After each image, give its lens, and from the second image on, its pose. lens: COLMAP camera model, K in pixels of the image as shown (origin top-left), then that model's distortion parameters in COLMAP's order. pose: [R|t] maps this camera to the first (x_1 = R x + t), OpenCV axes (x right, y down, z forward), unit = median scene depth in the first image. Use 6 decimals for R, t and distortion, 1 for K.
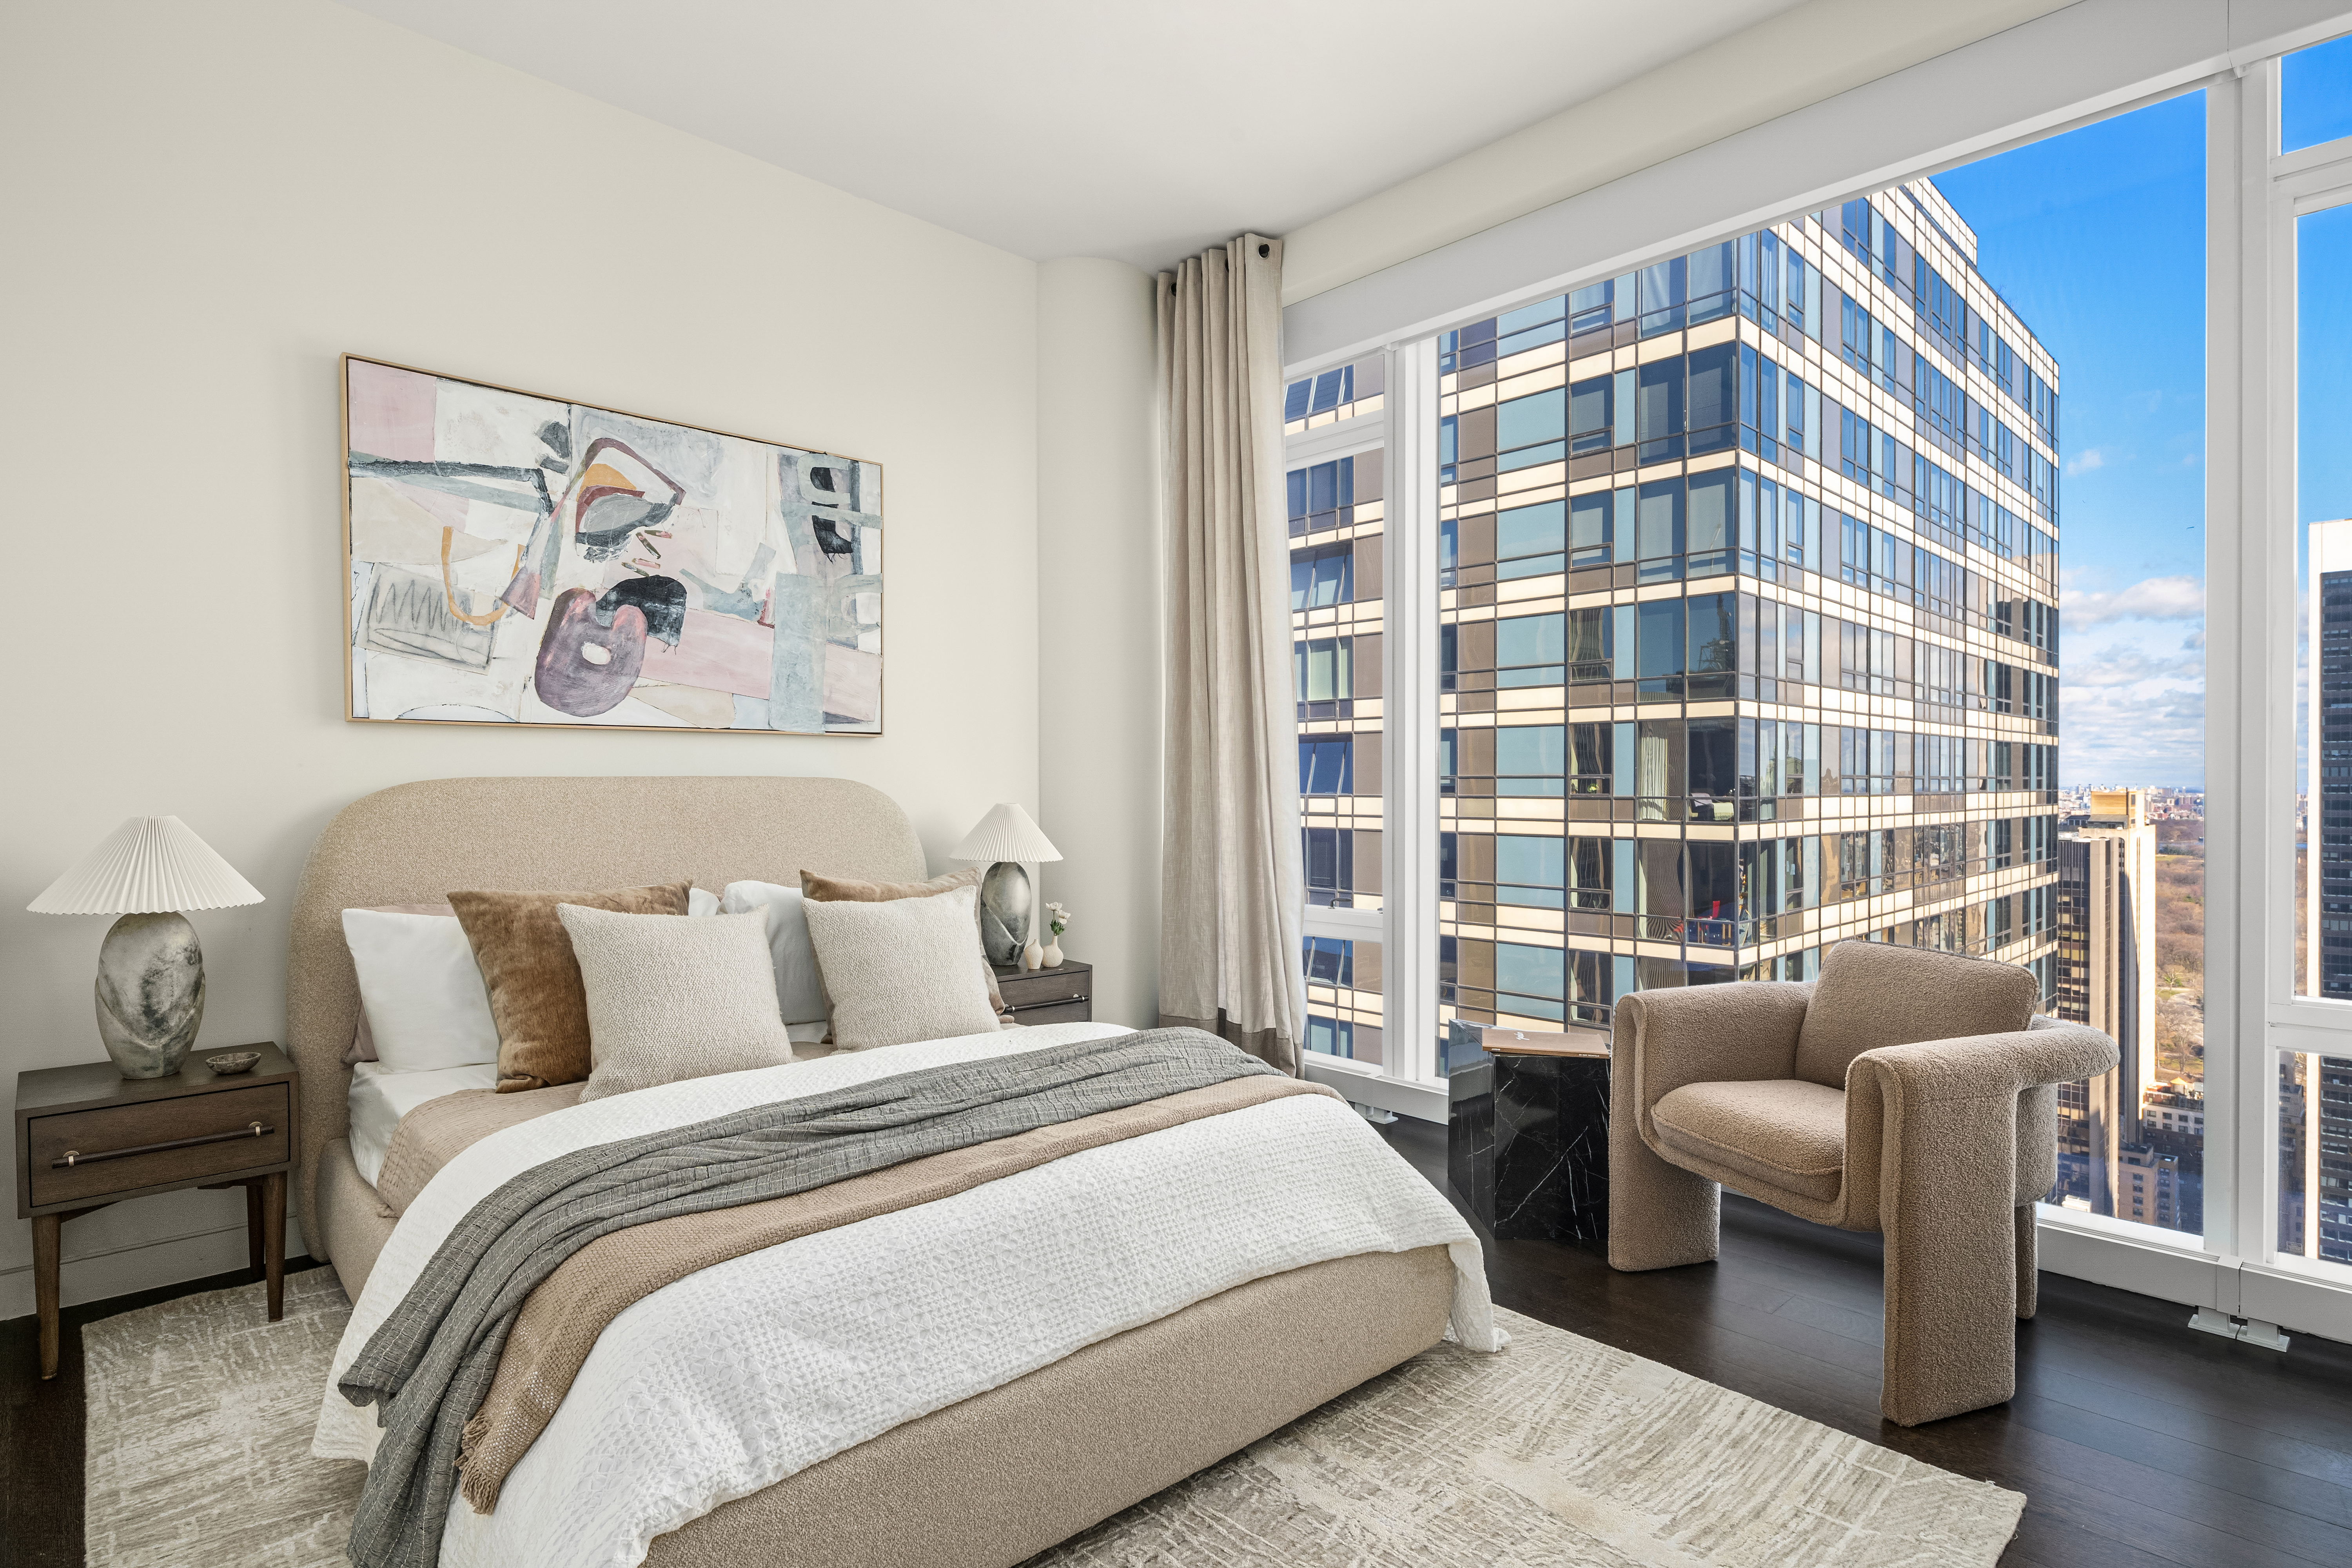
lens RADIAL K [[1193.5, 0, 1169.9], [0, 1193.5, 794.7], [0, 0, 1]] dist [0.001266, -0.000297]
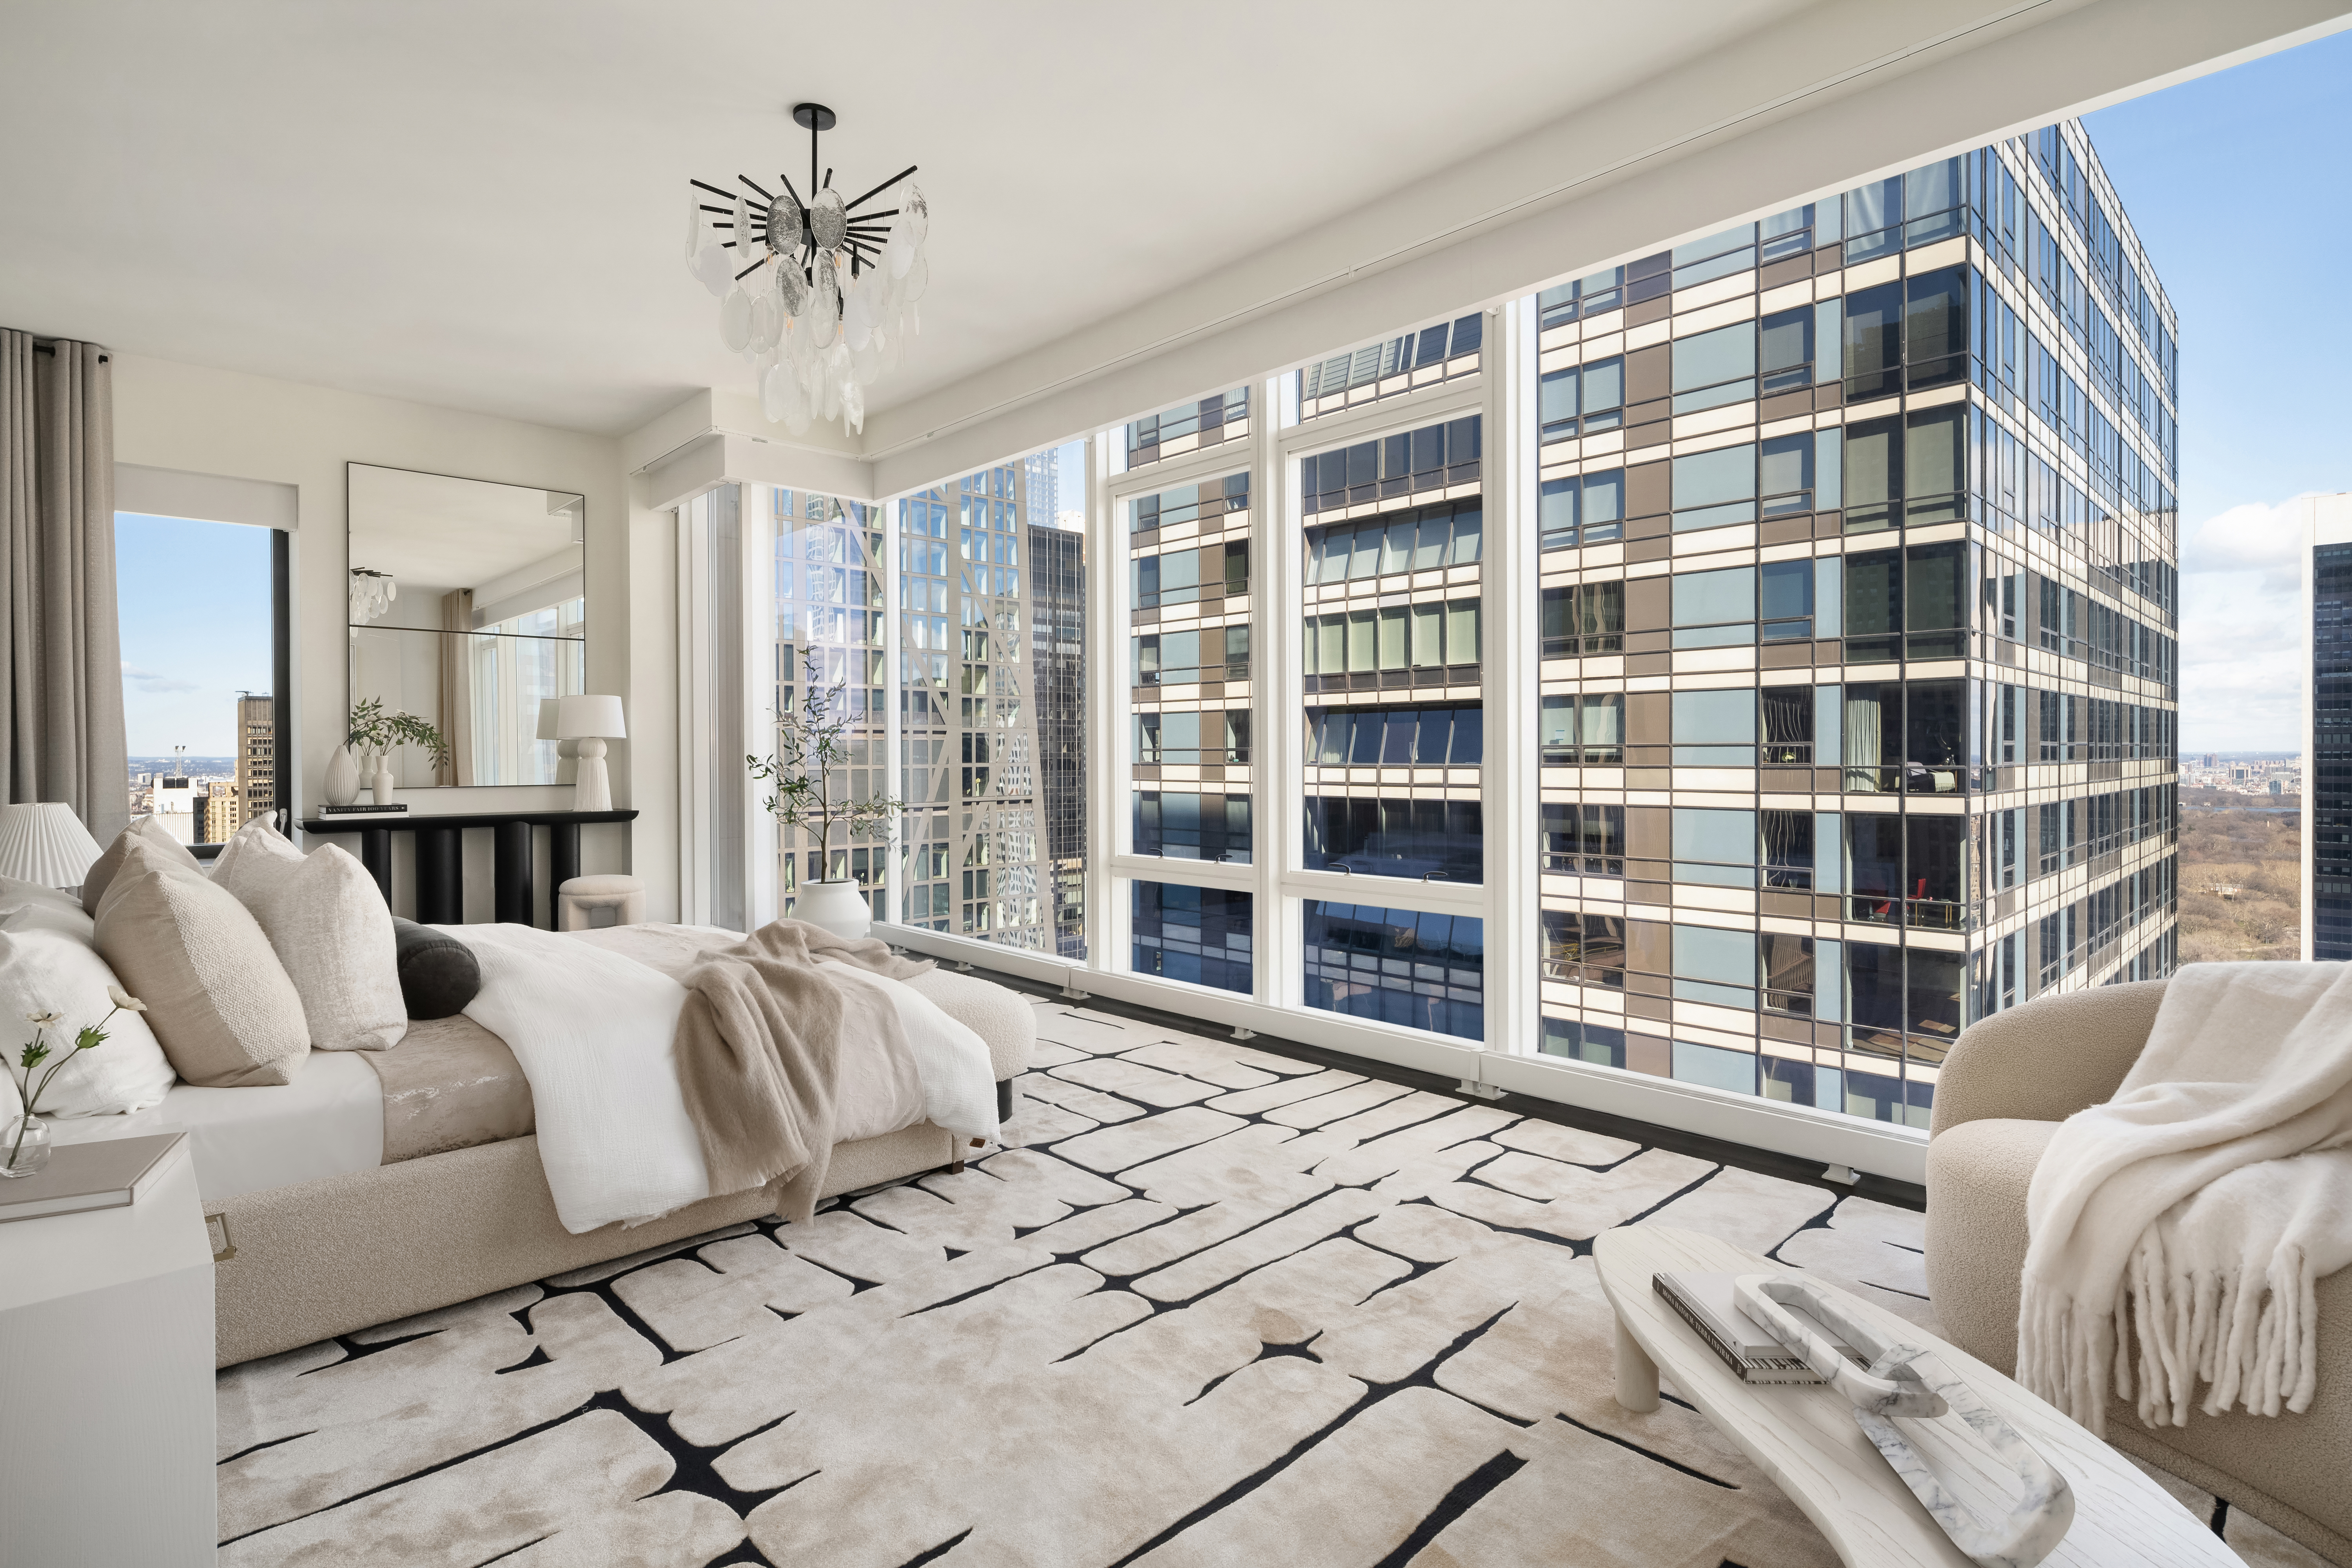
lens RADIAL K [[1141.3, 0, 1182.0], [0, 1141.3, 769.6], [0, 0, 1]] dist [0.000100, -0.000288]
pose [[0.999921, -0.003824, 0.011976, -0.121826], [0.003778, 0.999985, 0.003864, -0.000864], [-0.011990, -0.003818, 0.999921, 0.126723]]
